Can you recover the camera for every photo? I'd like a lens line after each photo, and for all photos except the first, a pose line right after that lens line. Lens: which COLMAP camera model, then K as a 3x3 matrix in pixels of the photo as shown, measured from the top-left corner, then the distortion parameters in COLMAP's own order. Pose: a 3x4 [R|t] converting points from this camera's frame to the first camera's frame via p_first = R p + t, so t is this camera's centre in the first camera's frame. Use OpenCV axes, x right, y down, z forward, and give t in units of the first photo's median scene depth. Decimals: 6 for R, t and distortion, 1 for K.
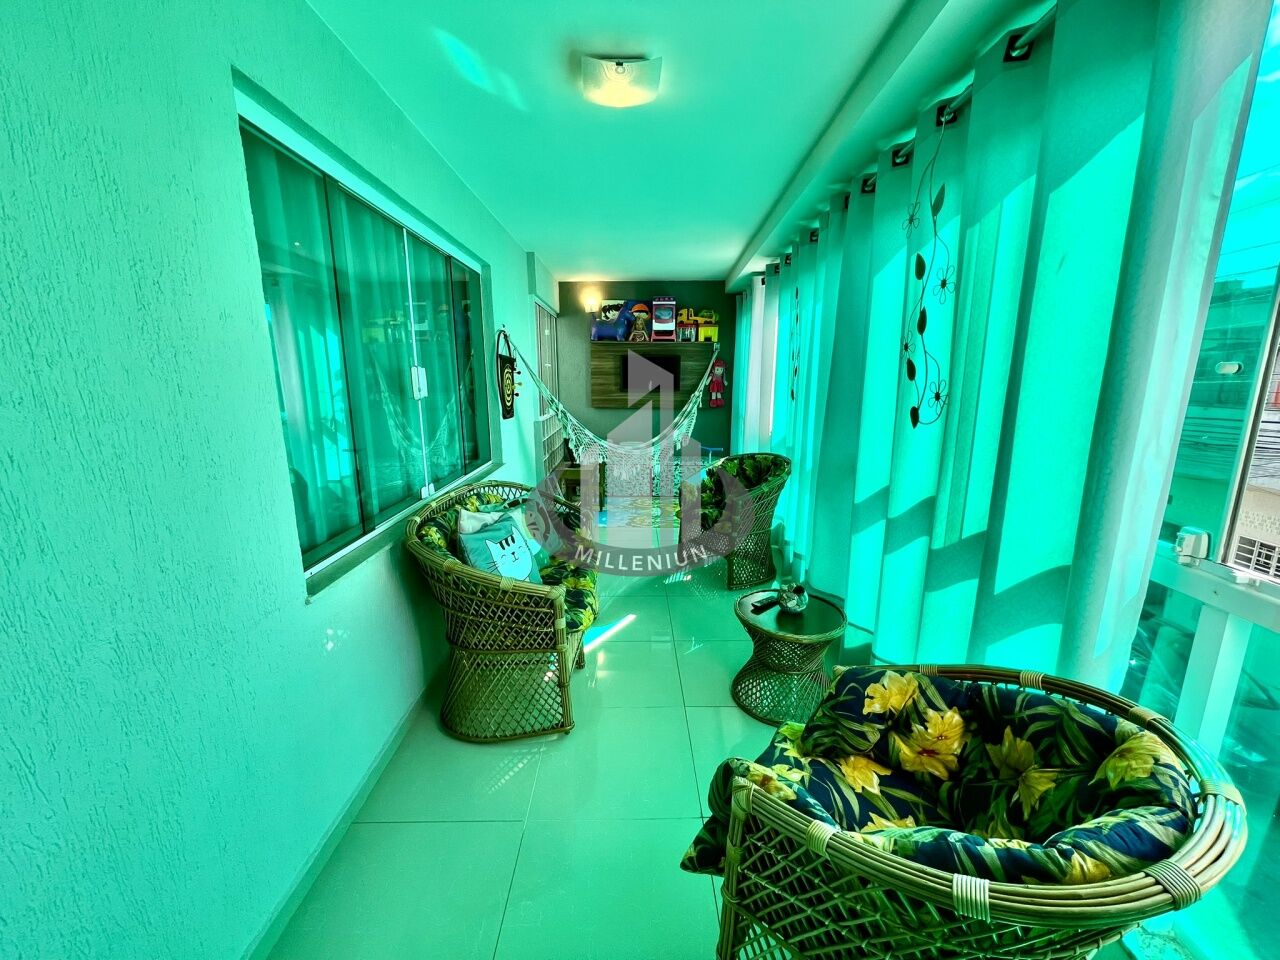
lens RADIAL K [[517.6, 0, 637.9], [0, 517.6, 482.7], [0, 0, 1]] dist [-0.000495, 0.000176]
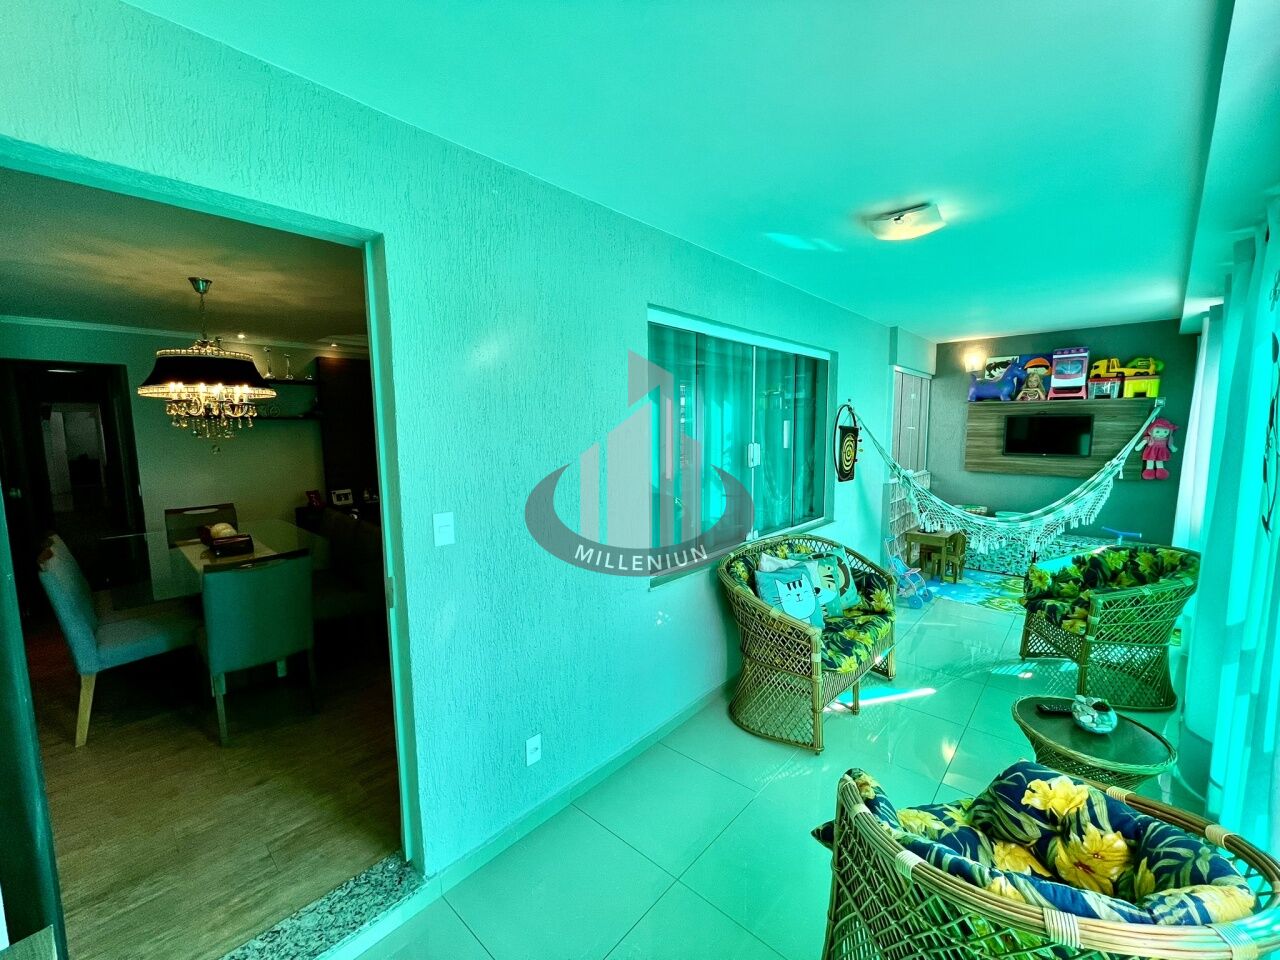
lens RADIAL K [[517.6, 0, 637.9], [0, 517.6, 482.7], [0, 0, 1]] dist [-0.000495, 0.000176]
pose [[0.738180, 0.070183, -0.670943, 0.275818], [-0.130699, 0.990608, -0.040175, -0.029032], [0.661821, 0.117347, 0.740420, -0.197480]]
